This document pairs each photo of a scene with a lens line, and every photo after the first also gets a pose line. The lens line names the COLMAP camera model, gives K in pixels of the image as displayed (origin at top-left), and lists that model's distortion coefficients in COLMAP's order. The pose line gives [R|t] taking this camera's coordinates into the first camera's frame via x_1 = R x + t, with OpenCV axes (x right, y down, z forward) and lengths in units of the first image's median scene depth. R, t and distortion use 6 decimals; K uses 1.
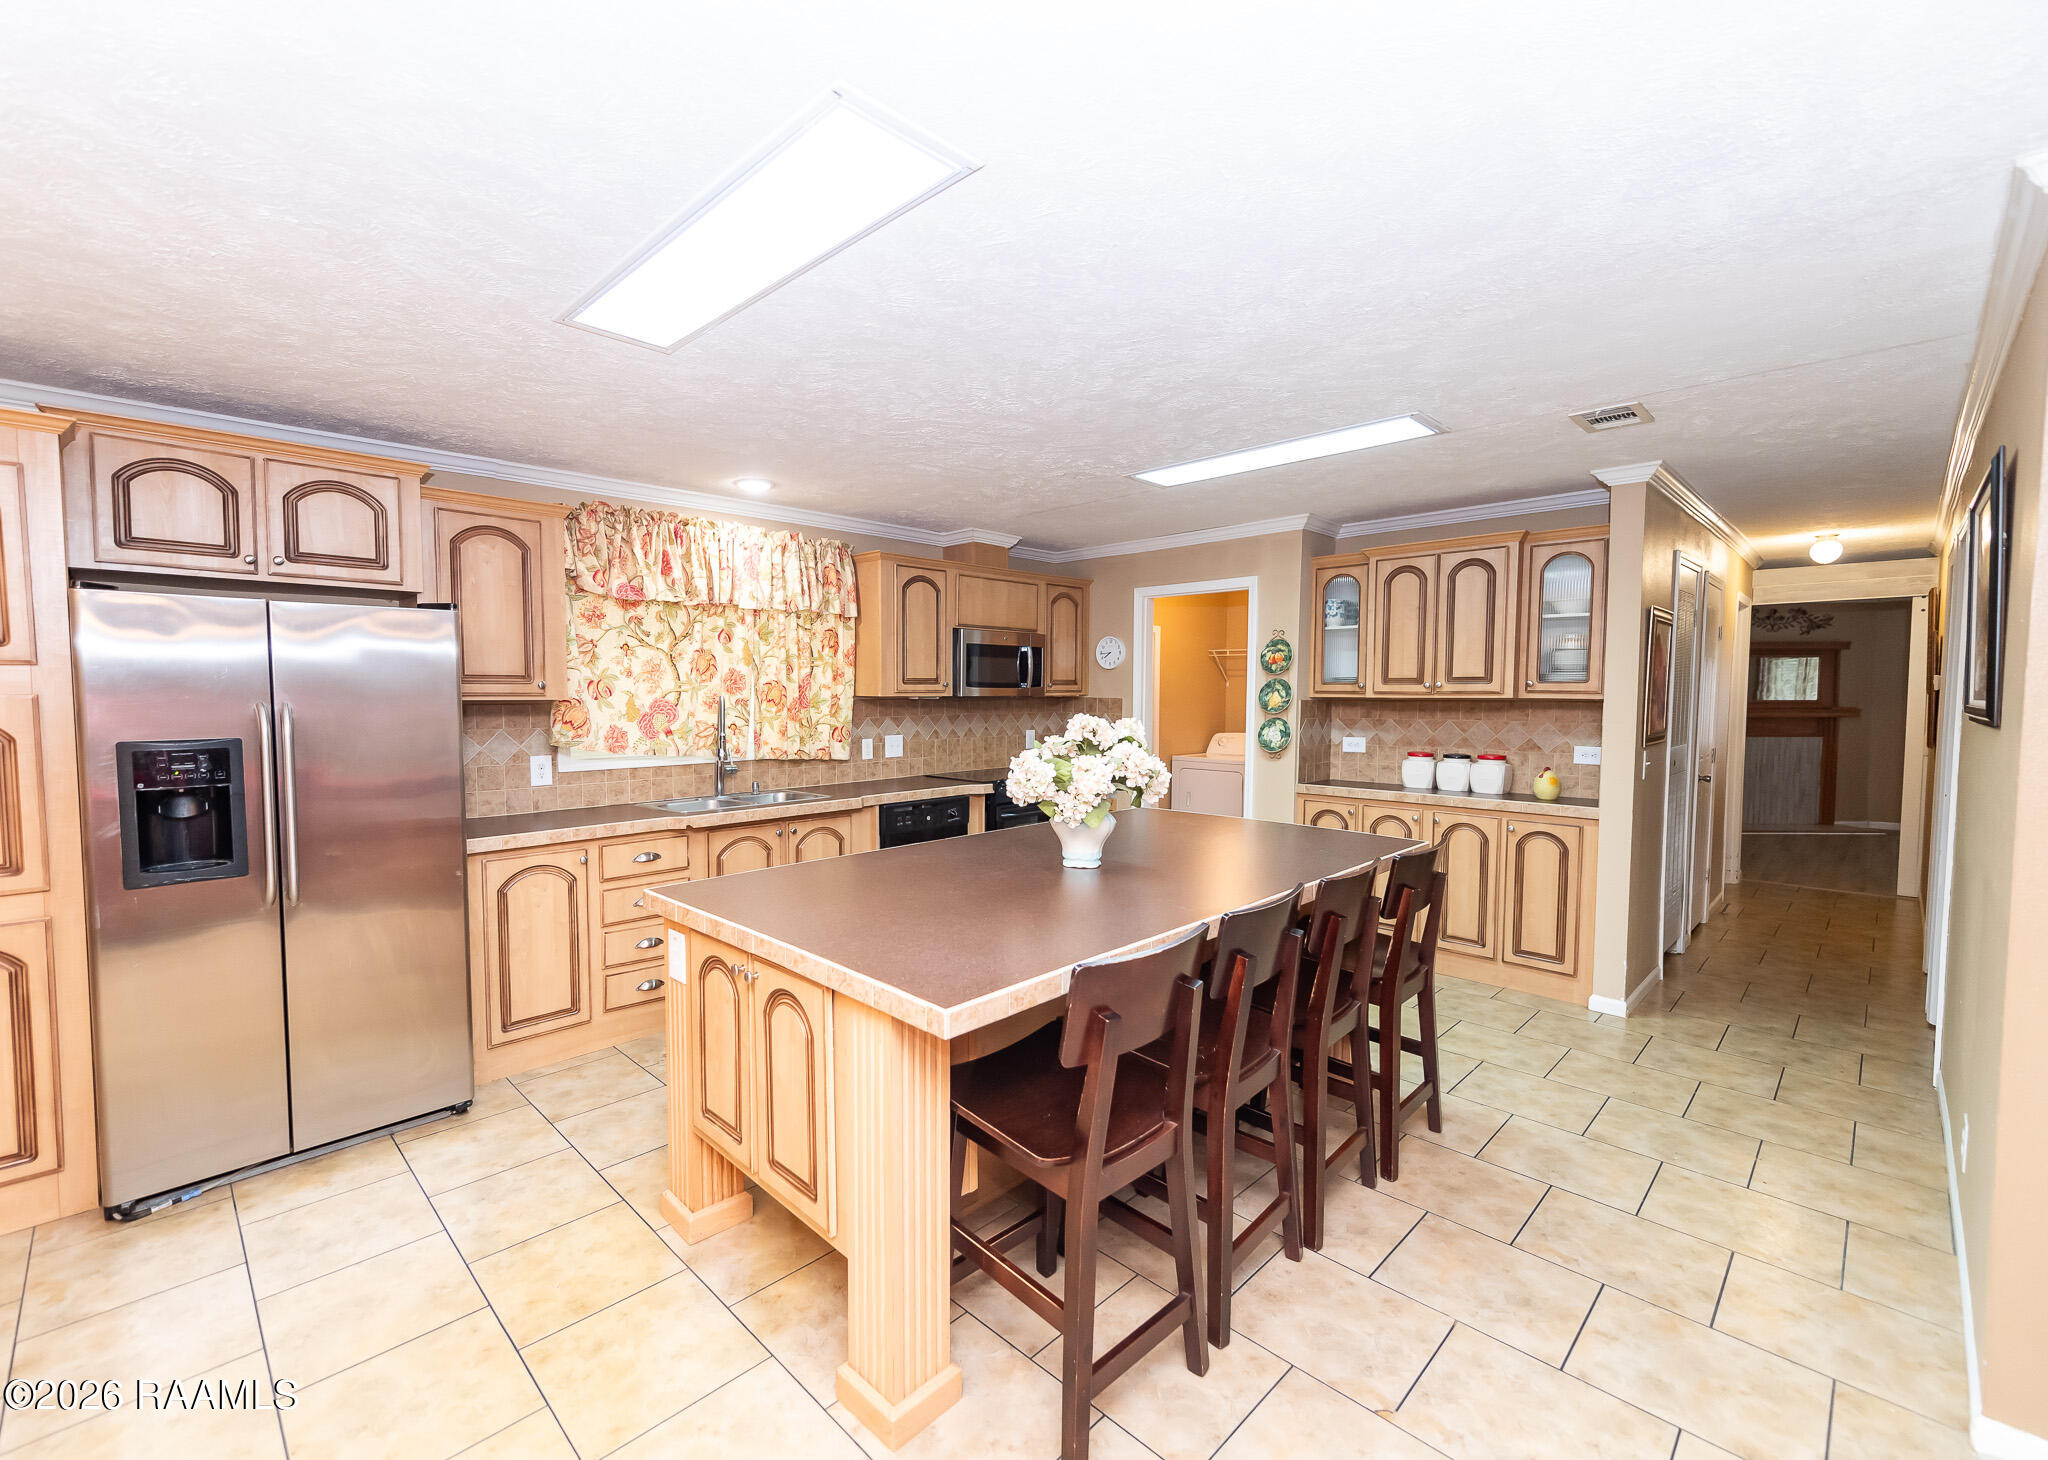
lens RADIAL K [[884.8, 0, 966.8], [0, 884.8, 736.6], [0, 0, 1]] dist [0.004872, -0.000855]
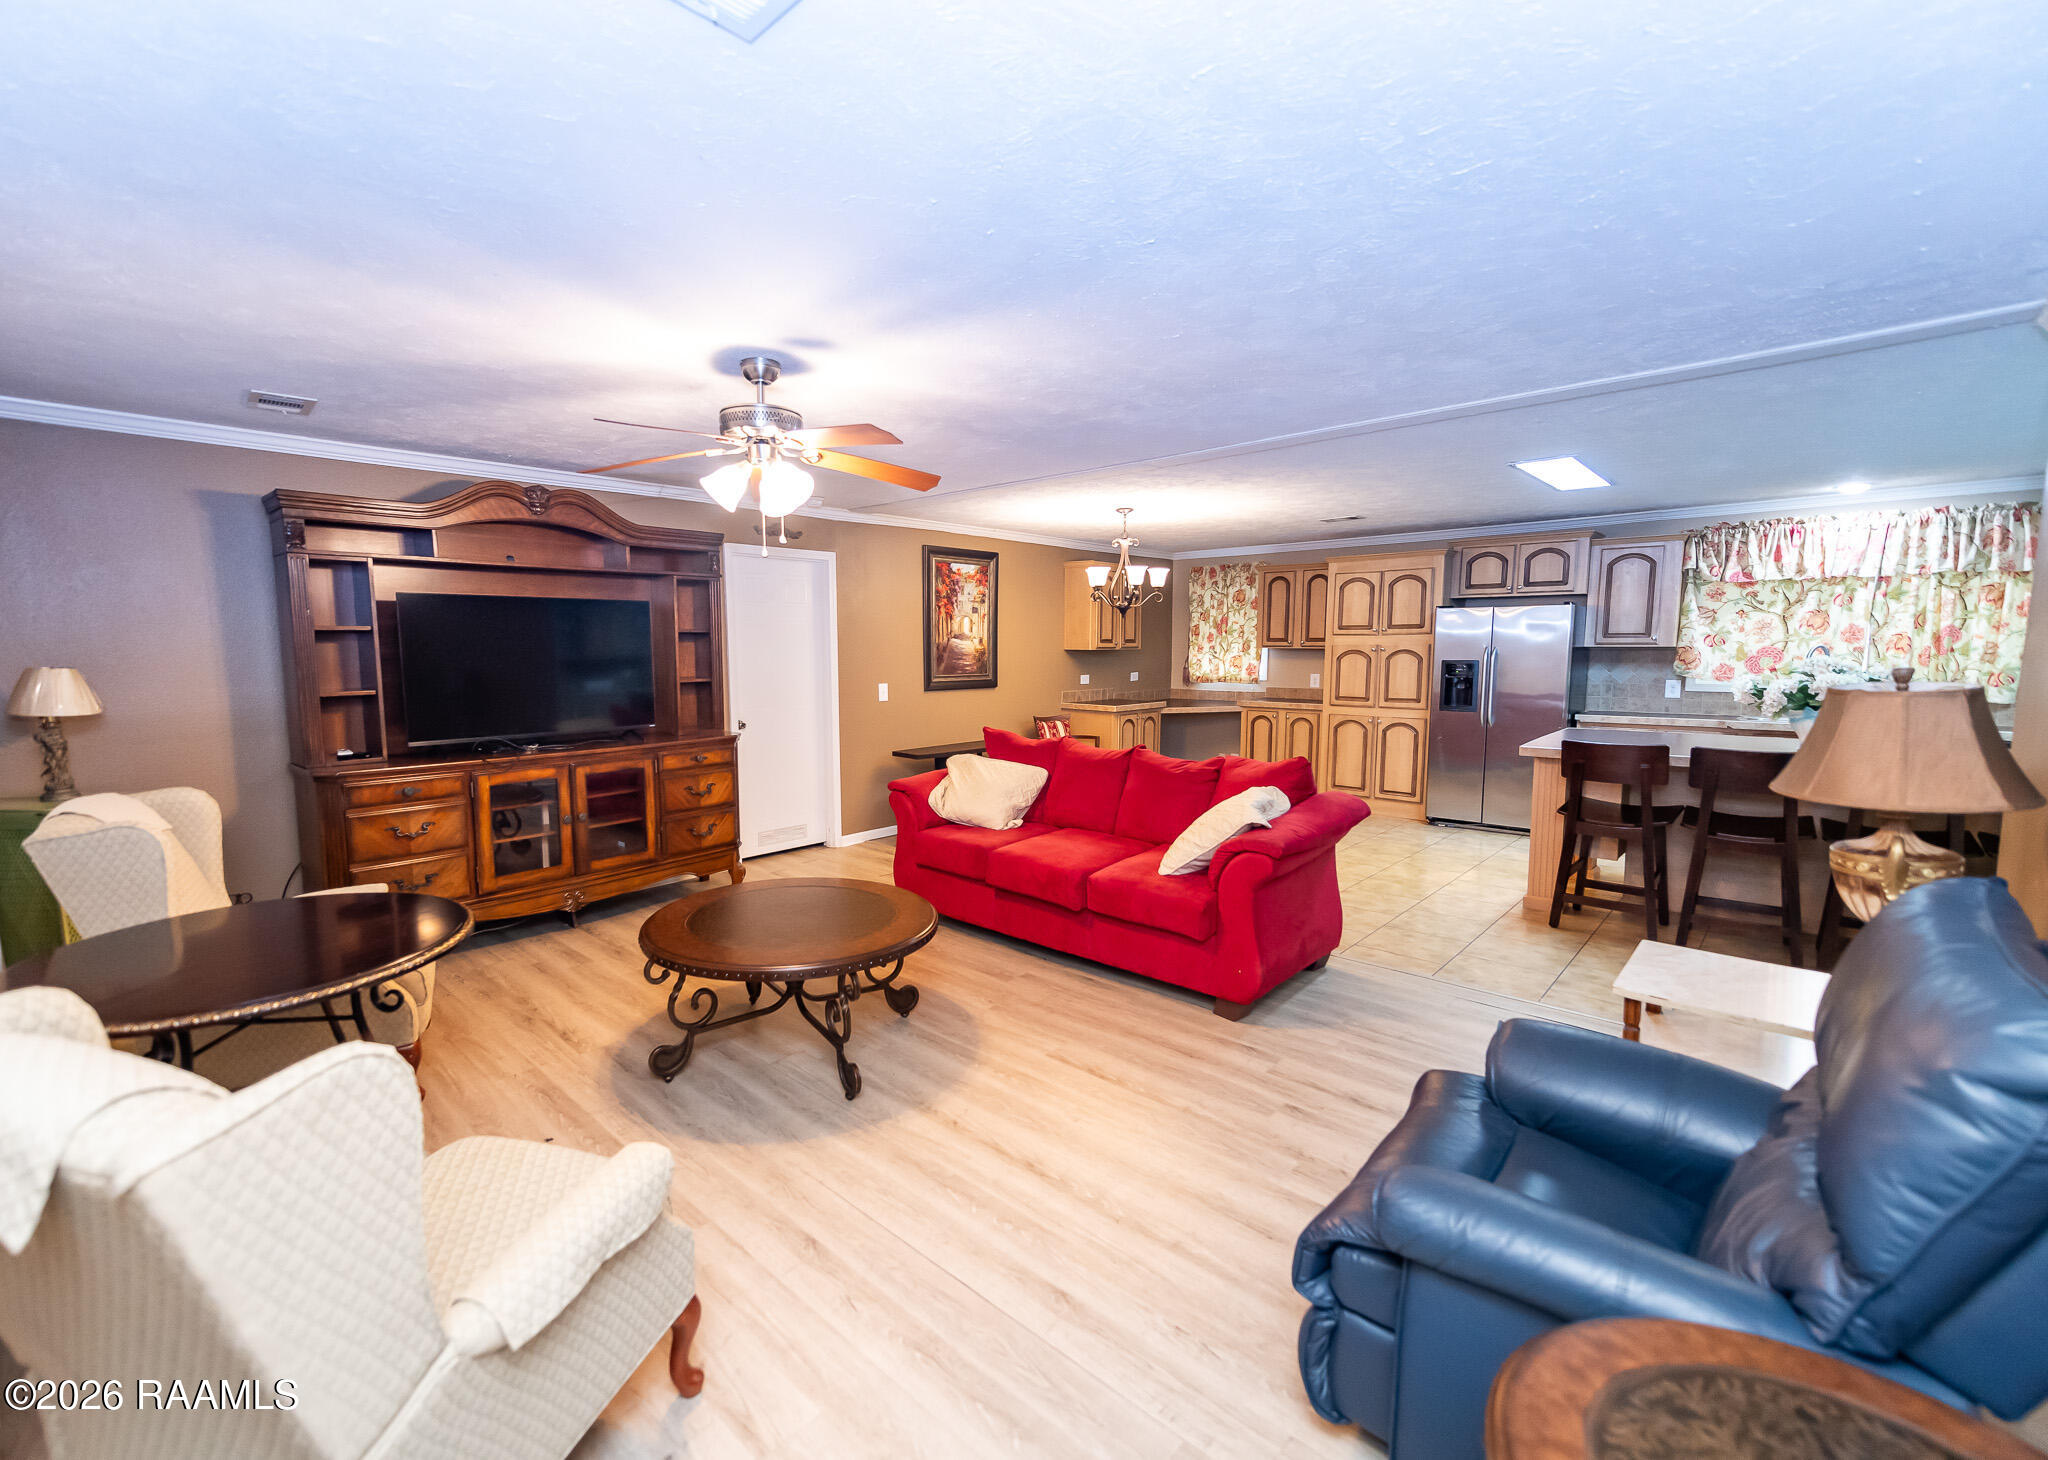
lens RADIAL K [[884.8, 0, 978.4], [0, 884.8, 734.0], [0, 0, 1]] dist [0.004872, -0.000855]
pose [[0.038827, 0.104667, -0.993749, 1.549008], [-0.045399, 0.993657, 0.102883, 0.013637], [0.998214, 0.041121, 0.043332, -0.523885]]
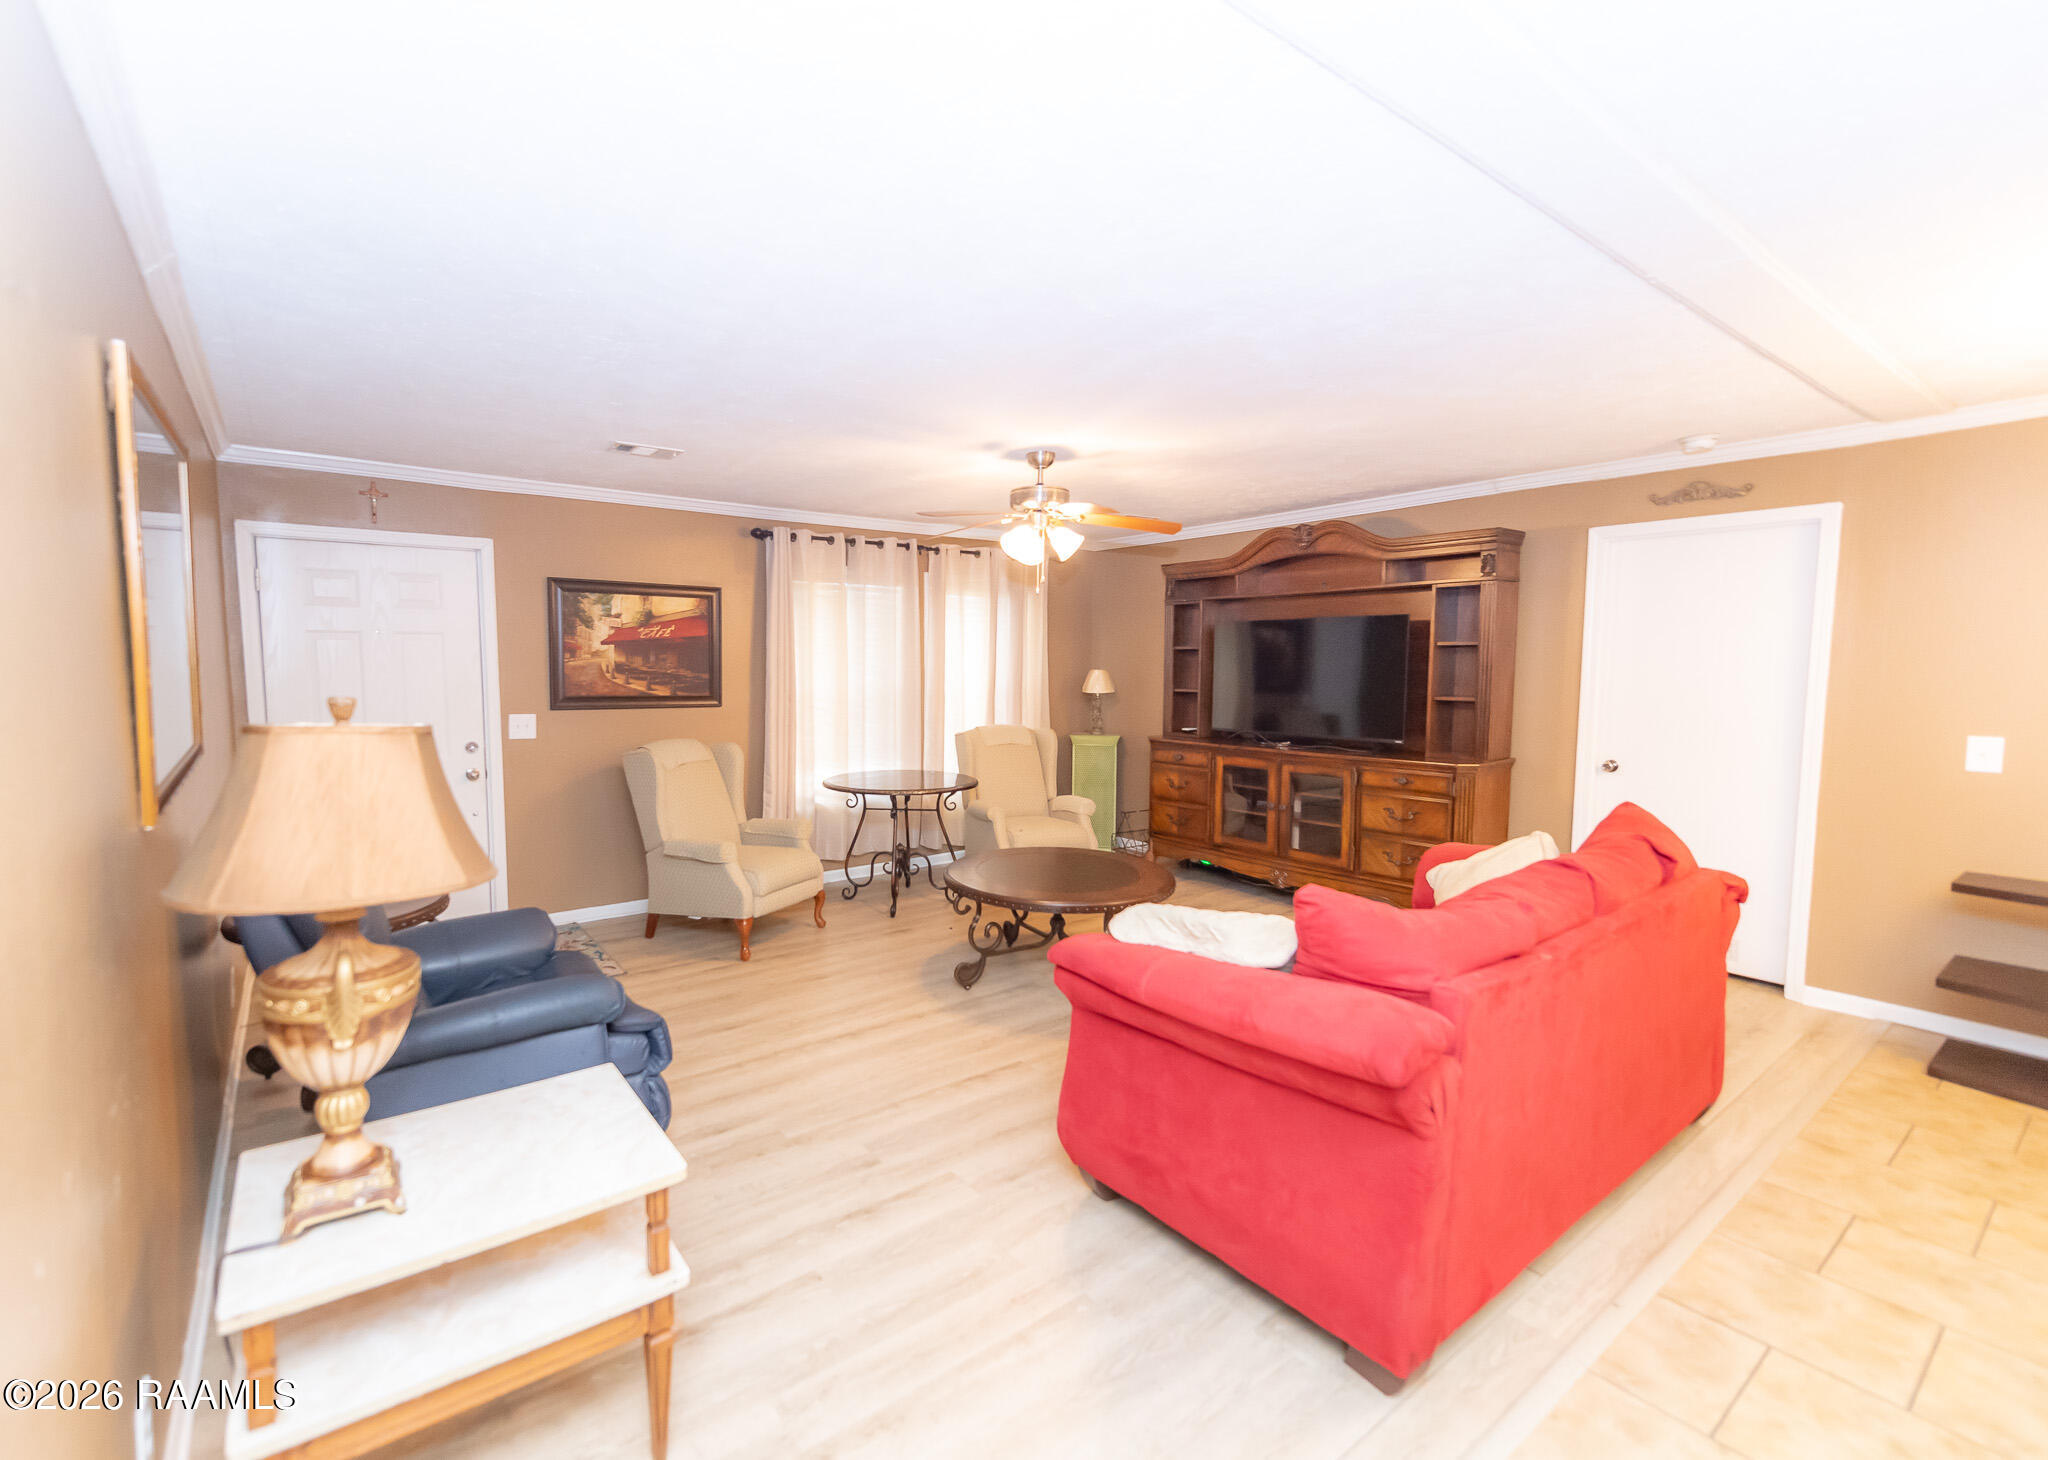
lens RADIAL K [[884.8, 0, 915.4], [0, 884.8, 738.7], [0, 0, 1]] dist [0.004872, -0.000855]
pose [[-0.985359, -0.015050, 0.169829, 0.449974], [0.007868, 0.991021, 0.133476, -0.032425], [-0.170313, 0.132858, -0.976392, 0.681338]]
